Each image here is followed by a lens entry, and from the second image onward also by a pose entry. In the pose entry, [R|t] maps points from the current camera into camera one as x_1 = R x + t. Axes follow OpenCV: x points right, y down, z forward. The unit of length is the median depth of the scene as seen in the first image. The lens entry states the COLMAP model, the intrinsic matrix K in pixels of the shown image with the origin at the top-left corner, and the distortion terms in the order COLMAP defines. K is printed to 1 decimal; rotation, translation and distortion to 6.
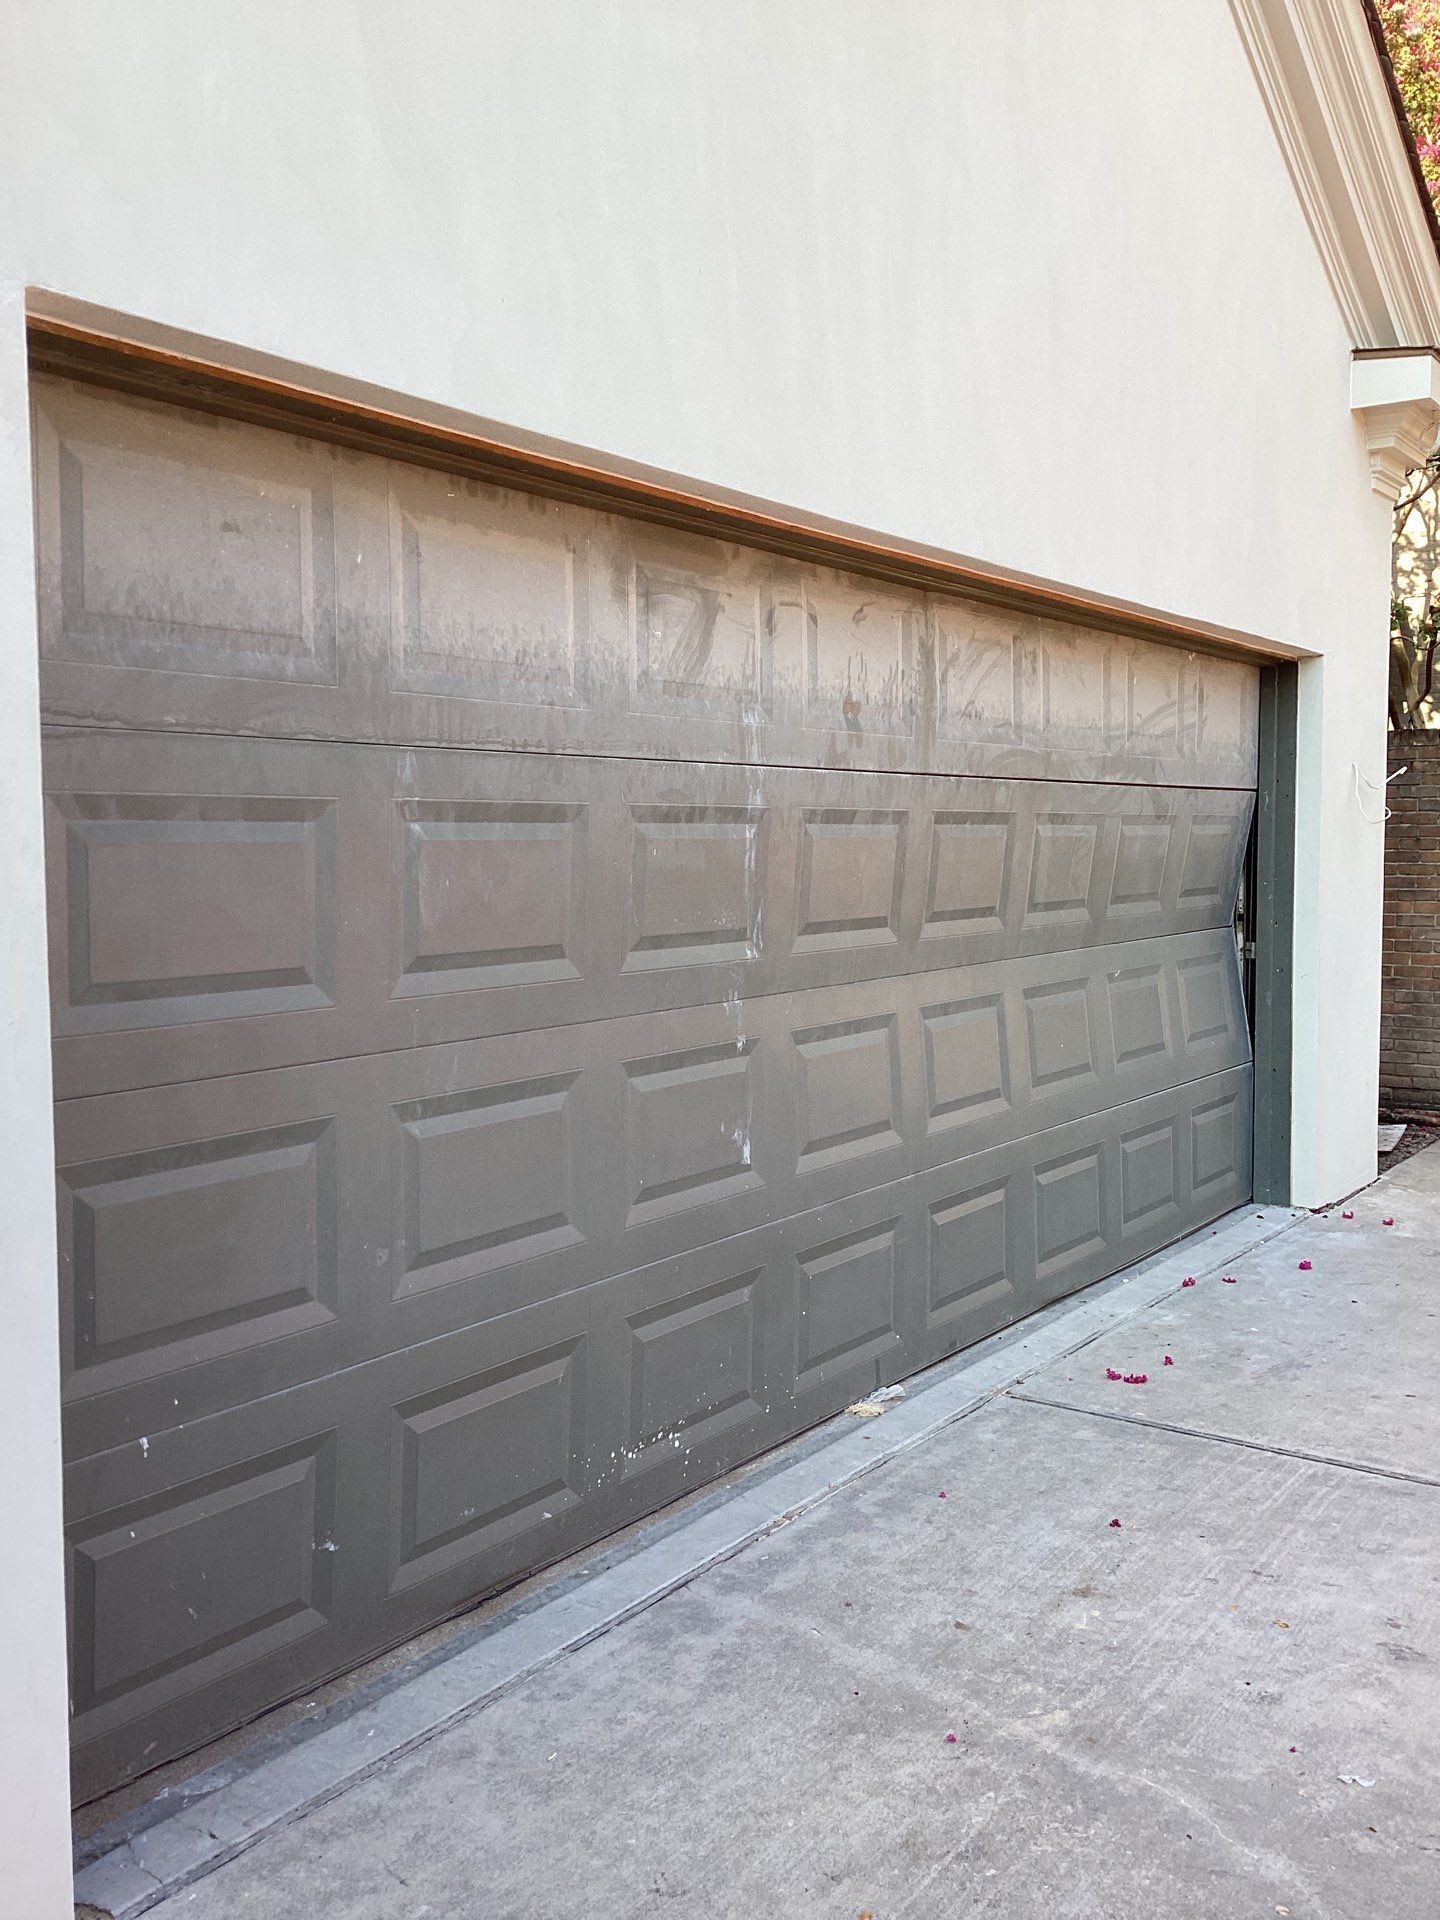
lens RADIAL K [[1754.0, 0, 710.3], [0, 1754.0, 949.1], [0, 0, 1]] dist [0.008574, 0.000000]
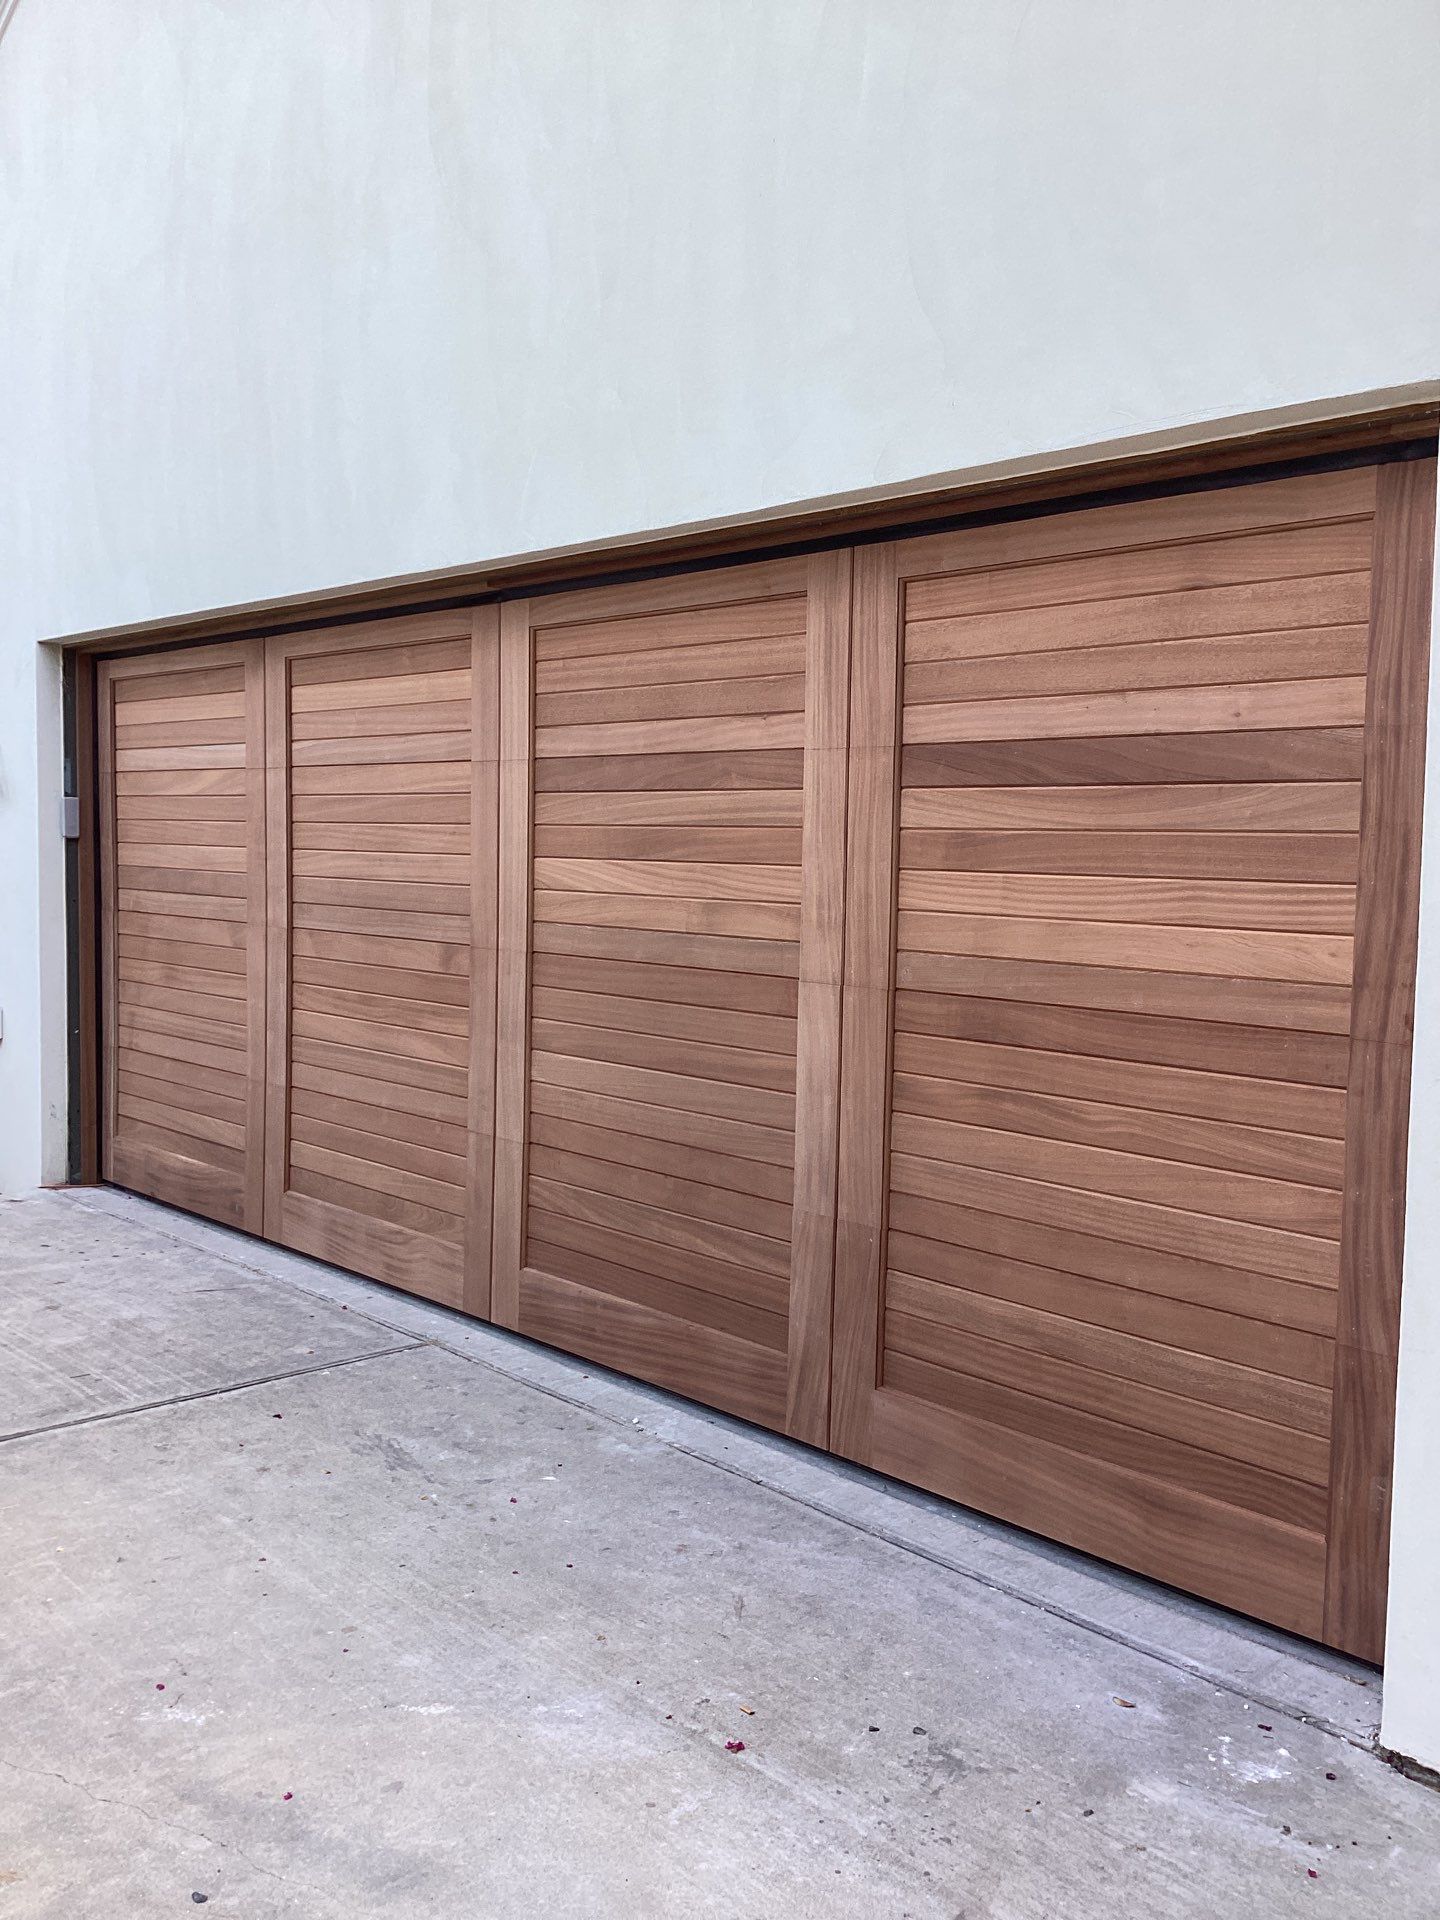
lens RADIAL K [[1754.0, 0, 732.2], [0, 1754.0, 959.4], [0, 0, 1]] dist [0.008574, 0.000000]
pose [[-0.216439, 0.065212, -0.974116, 1.398472], [-0.081647, 0.993062, 0.084621, -0.102551], [0.972876, 0.097849, -0.209613, 1.676745]]
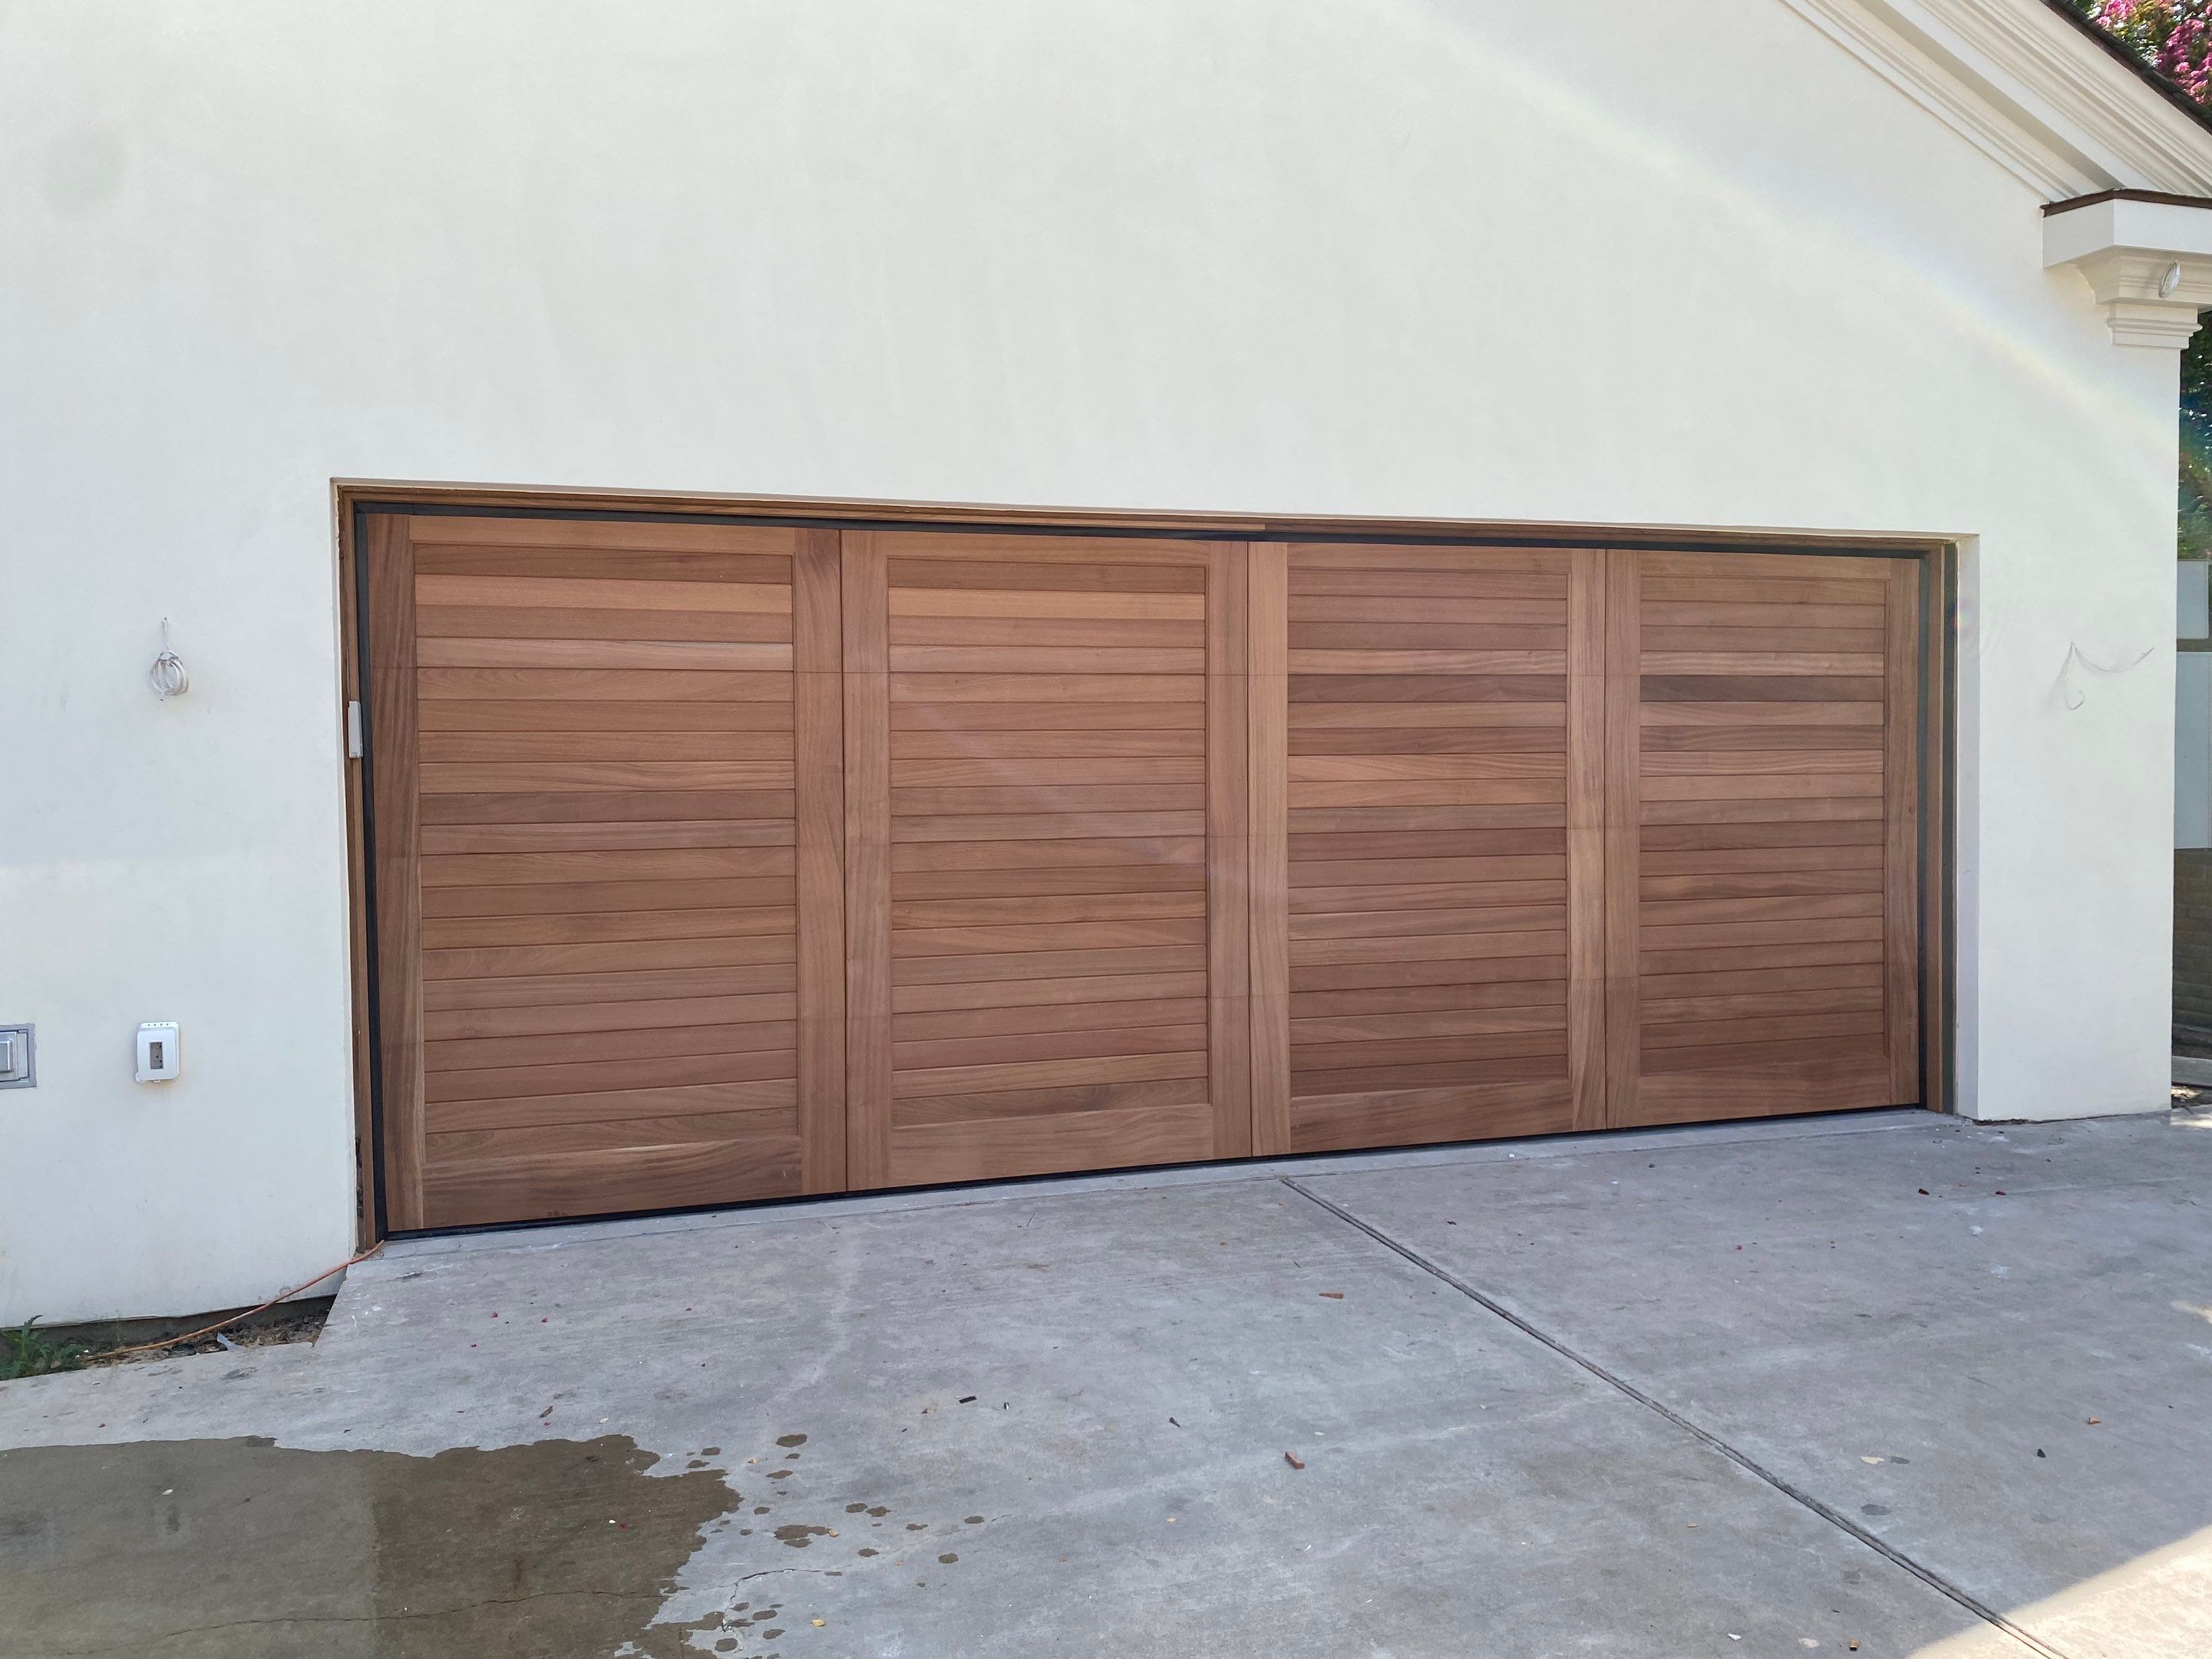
lens RADIAL K [[1684.6, 0, 1063.0], [0, 1684.6, 833.3], [0, 0, 1]] dist [0.009010, -0.015111]
pose [[0.784414, 0.025986, -0.619693, 0.941430], [-0.033293, 0.999446, -0.000232, 0.019575], [0.619343, 0.020814, 0.784845, -0.038910]]
